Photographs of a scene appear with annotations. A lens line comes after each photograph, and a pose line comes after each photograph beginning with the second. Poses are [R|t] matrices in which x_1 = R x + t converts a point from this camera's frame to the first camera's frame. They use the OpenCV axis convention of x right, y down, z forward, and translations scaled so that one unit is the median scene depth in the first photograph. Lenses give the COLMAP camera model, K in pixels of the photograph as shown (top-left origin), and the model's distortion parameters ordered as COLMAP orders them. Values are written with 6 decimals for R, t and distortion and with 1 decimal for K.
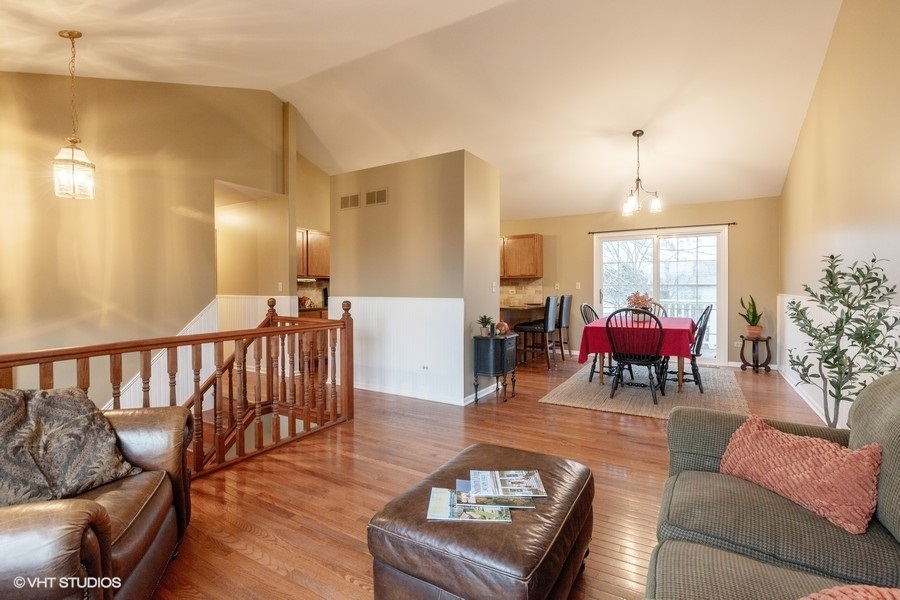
lens RADIAL K [[412.5, 0, 450.9], [0, 412.5, 295.1], [0, 0, 1]] dist [-0.018063, 0.000758]
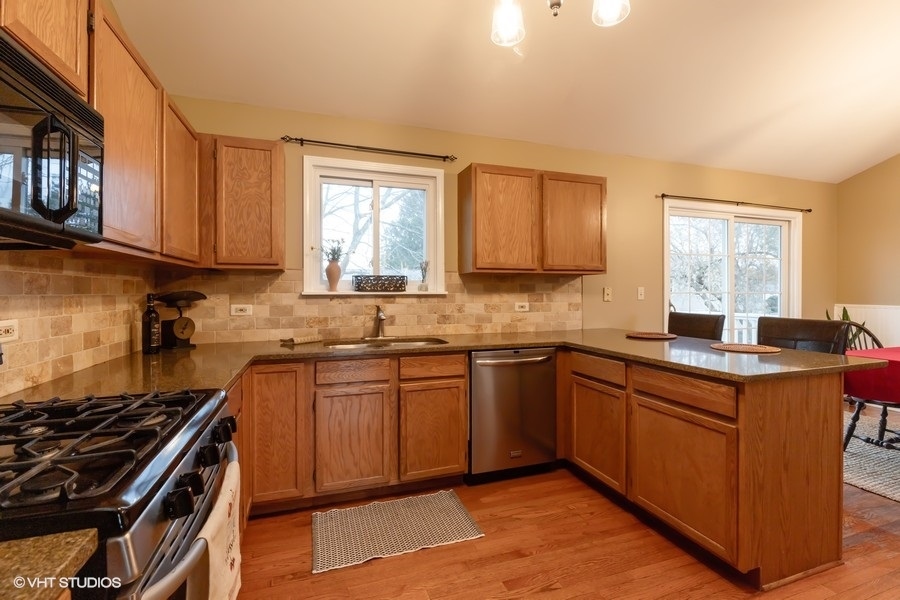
lens RADIAL K [[412.5, 0, 449.9], [0, 412.5, 294.9], [0, 0, 1]] dist [-0.018063, 0.000758]
pose [[0.644769, -0.000505, 0.764377, -0.315182], [0.013058, 0.999861, -0.010353, -0.022703], [-0.764266, 0.016656, 0.644686, 1.075163]]
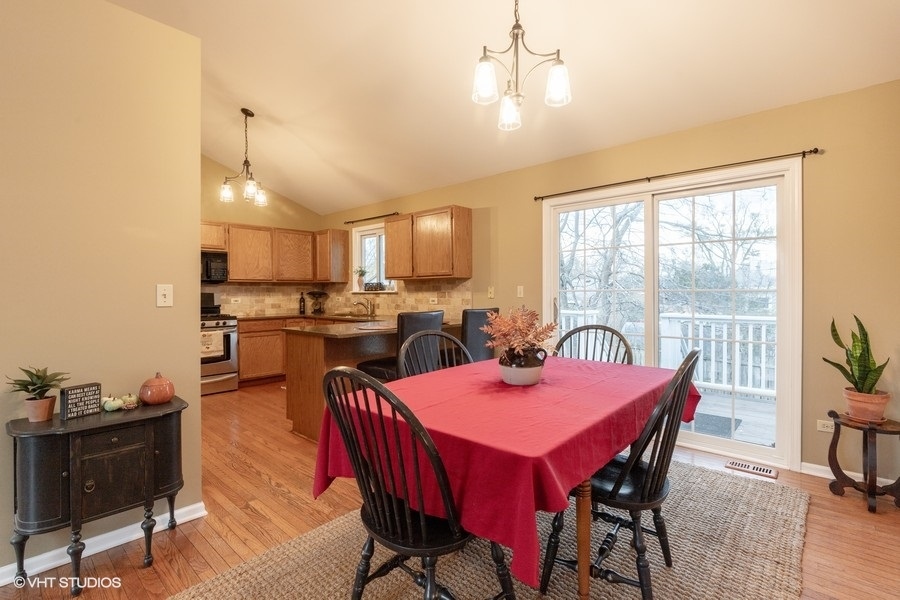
lens RADIAL K [[412.5, 0, 449.3], [0, 412.5, 296.5], [0, 0, 1]] dist [-0.018063, 0.000758]
pose [[0.981832, 0.002426, -0.189735, 0.405945], [-0.003658, 0.999974, -0.006142, -0.014317], [0.189716, 0.006724, 0.981816, 0.518830]]
